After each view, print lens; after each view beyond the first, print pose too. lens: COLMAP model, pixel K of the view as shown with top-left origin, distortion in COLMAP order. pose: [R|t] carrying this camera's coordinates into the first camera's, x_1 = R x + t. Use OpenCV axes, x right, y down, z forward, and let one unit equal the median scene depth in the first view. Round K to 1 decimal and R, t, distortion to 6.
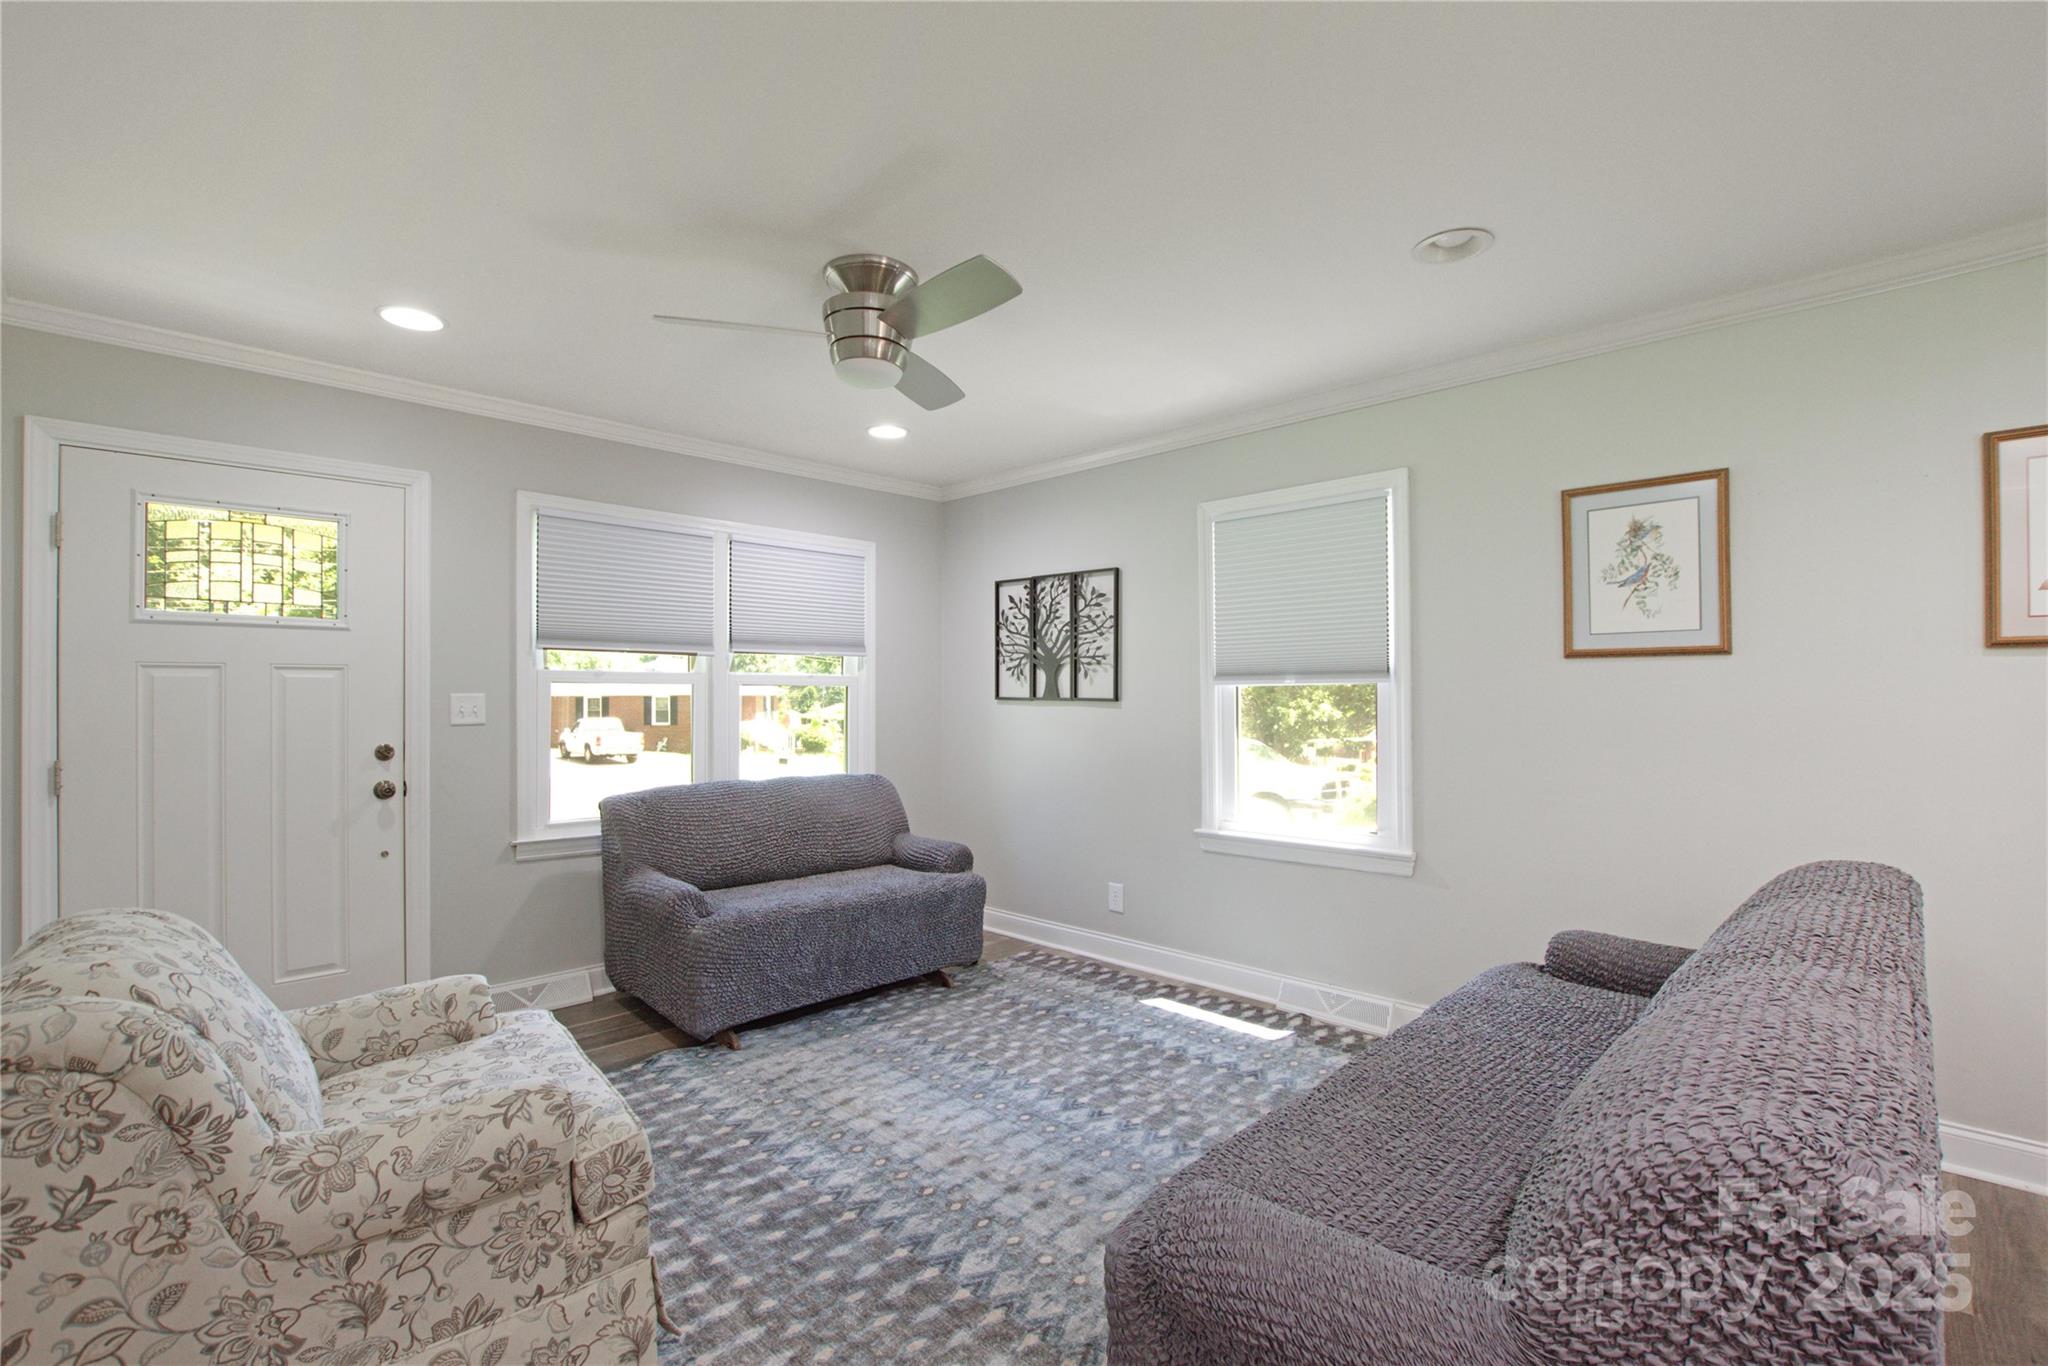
lens RADIAL K [[917.4, 0, 1031.2], [0, 917.4, 685.6], [0, 0, 1]] dist [-0.018227, 0.000484]
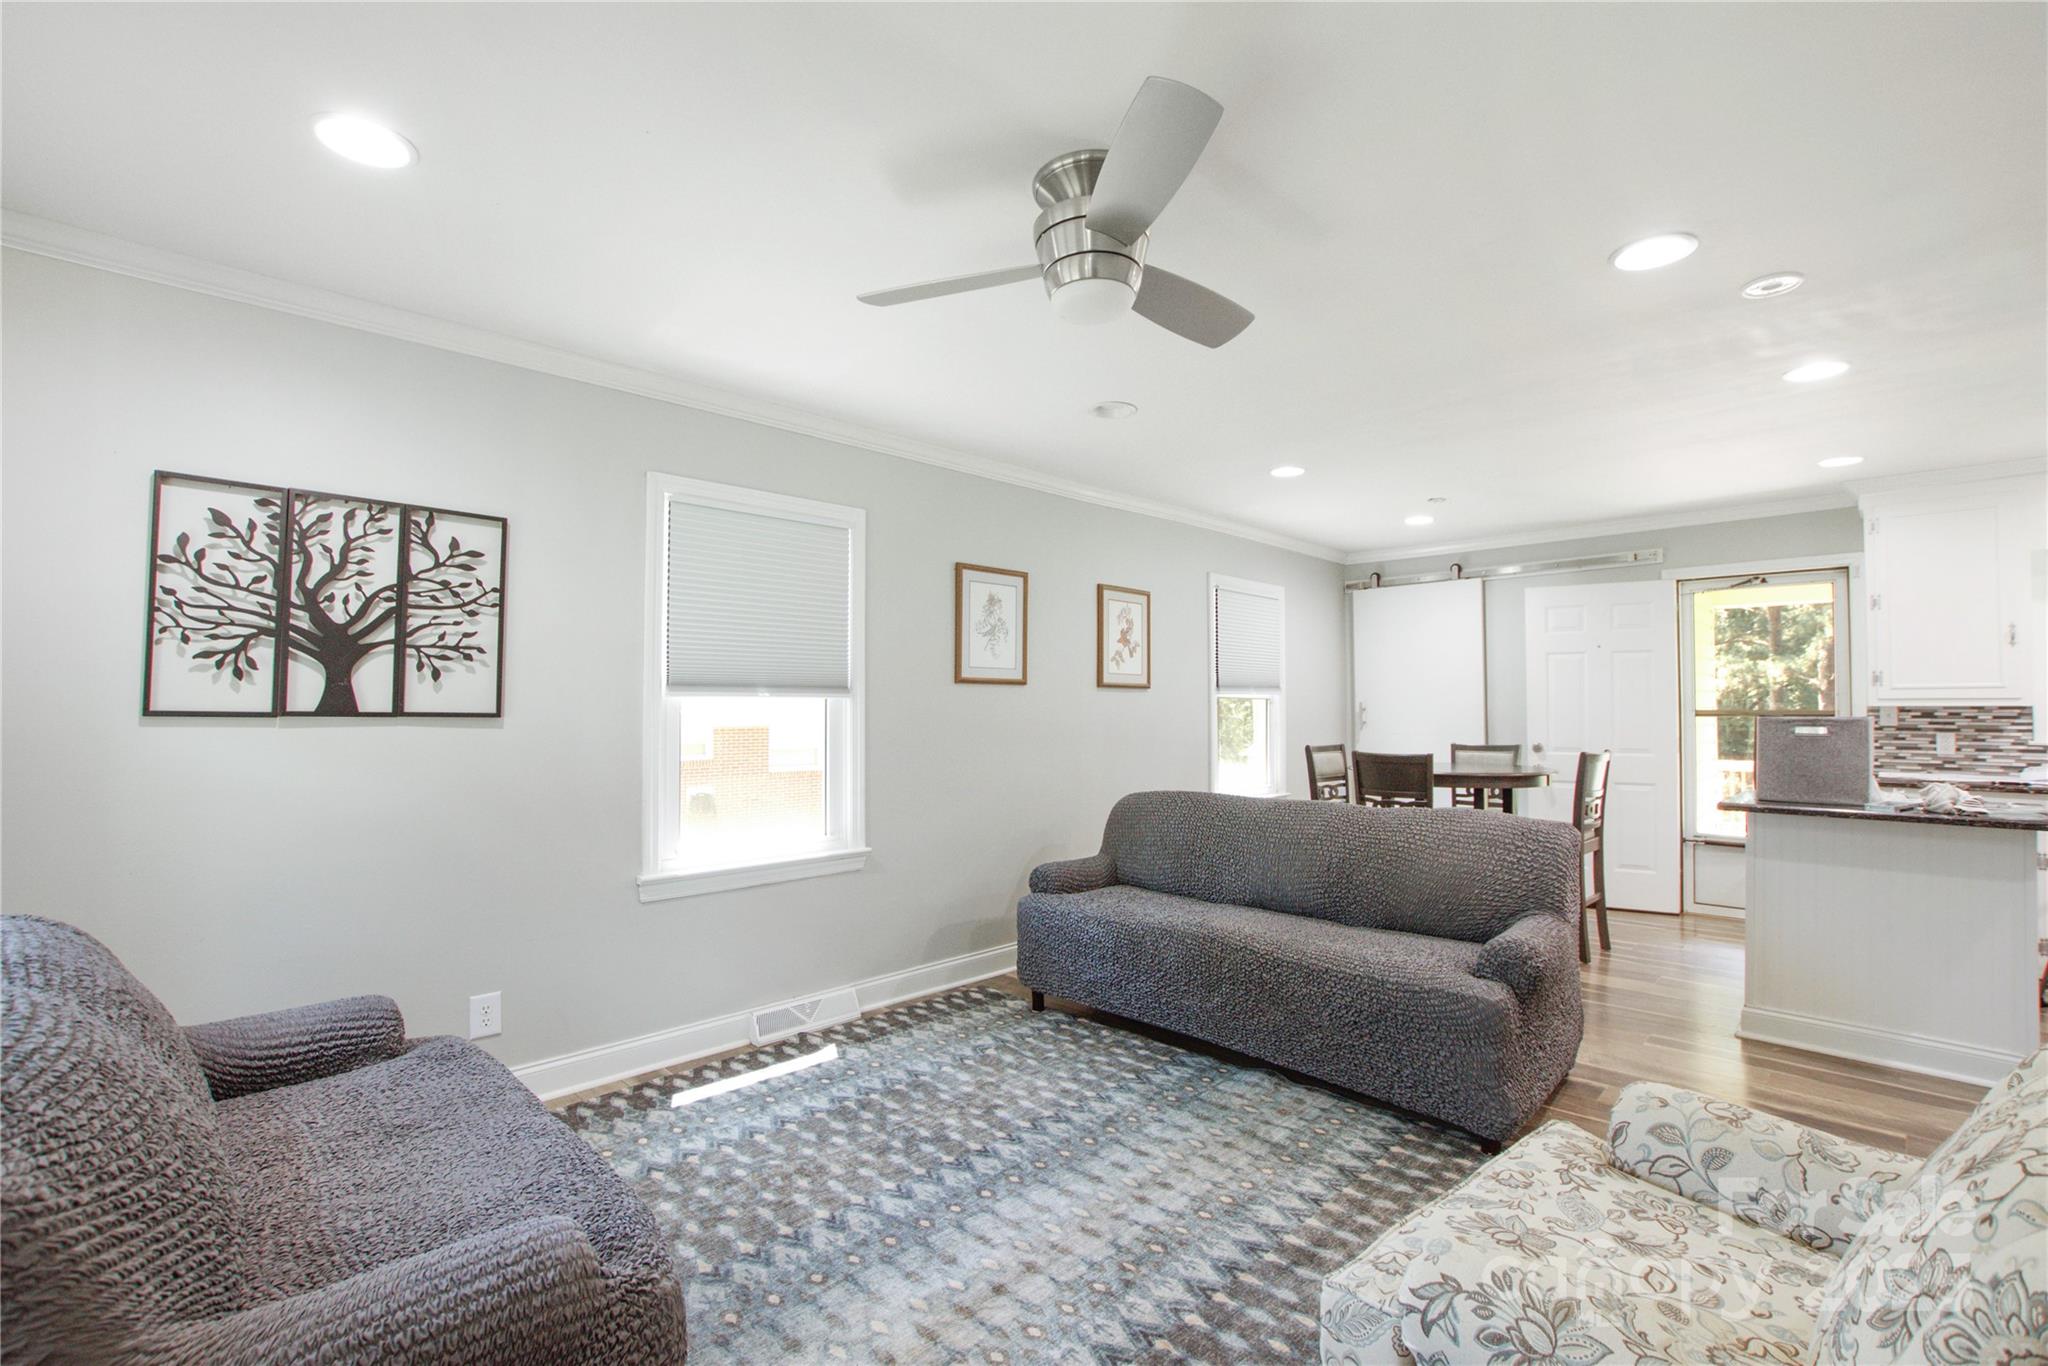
lens RADIAL K [[917.4, 0, 1031.2], [0, 917.4, 685.6], [0, 0, 1]] dist [-0.018227, 0.000484]
pose [[0.012014, 0.028899, 0.999510, -0.651593], [-0.010297, 0.999533, -0.028776, 0.010322], [-0.999875, -0.009947, 0.012306, 0.697541]]
